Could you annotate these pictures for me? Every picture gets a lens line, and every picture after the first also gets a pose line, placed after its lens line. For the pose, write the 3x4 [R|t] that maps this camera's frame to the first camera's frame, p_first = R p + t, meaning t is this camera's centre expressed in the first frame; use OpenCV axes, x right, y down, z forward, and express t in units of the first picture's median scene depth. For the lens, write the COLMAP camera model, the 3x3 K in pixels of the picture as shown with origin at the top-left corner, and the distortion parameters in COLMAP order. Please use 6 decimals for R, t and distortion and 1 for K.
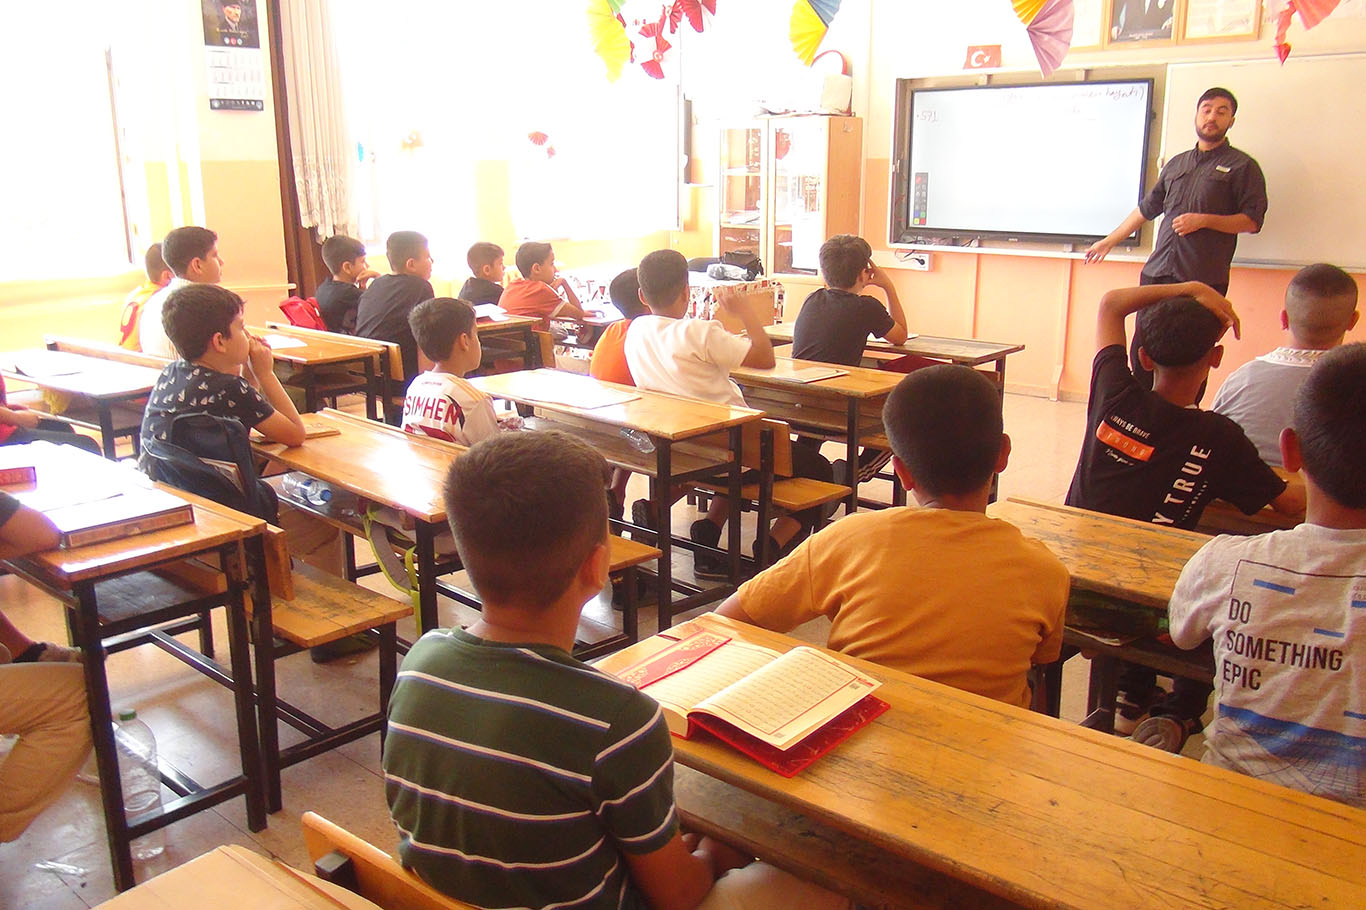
lens RADIAL K [[1151.2, 0, 683.0], [0, 1151.2, 455.0], [0, 0, 1]] dist [-0.050273, 0.011601]
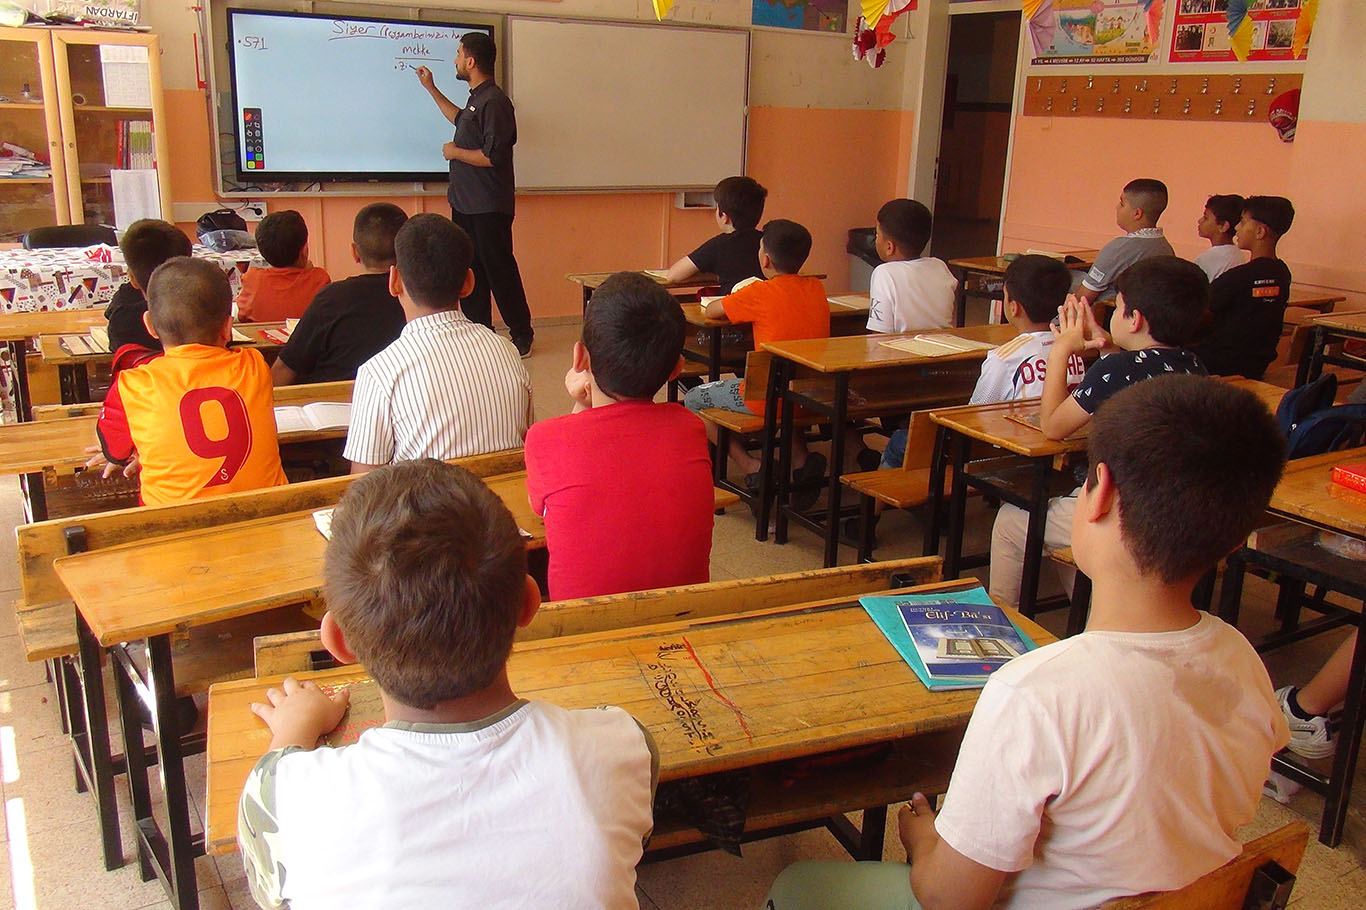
lens RADIAL K [[1151.2, 0, 683.0], [0, 1151.2, 455.0], [0, 0, 1]] dist [-0.050273, 0.011601]
pose [[0.319720, -0.258008, 0.911708, -0.540540], [0.197093, 0.959275, 0.202352, -0.104472], [-0.926786, 0.114995, 0.357551, 0.417549]]
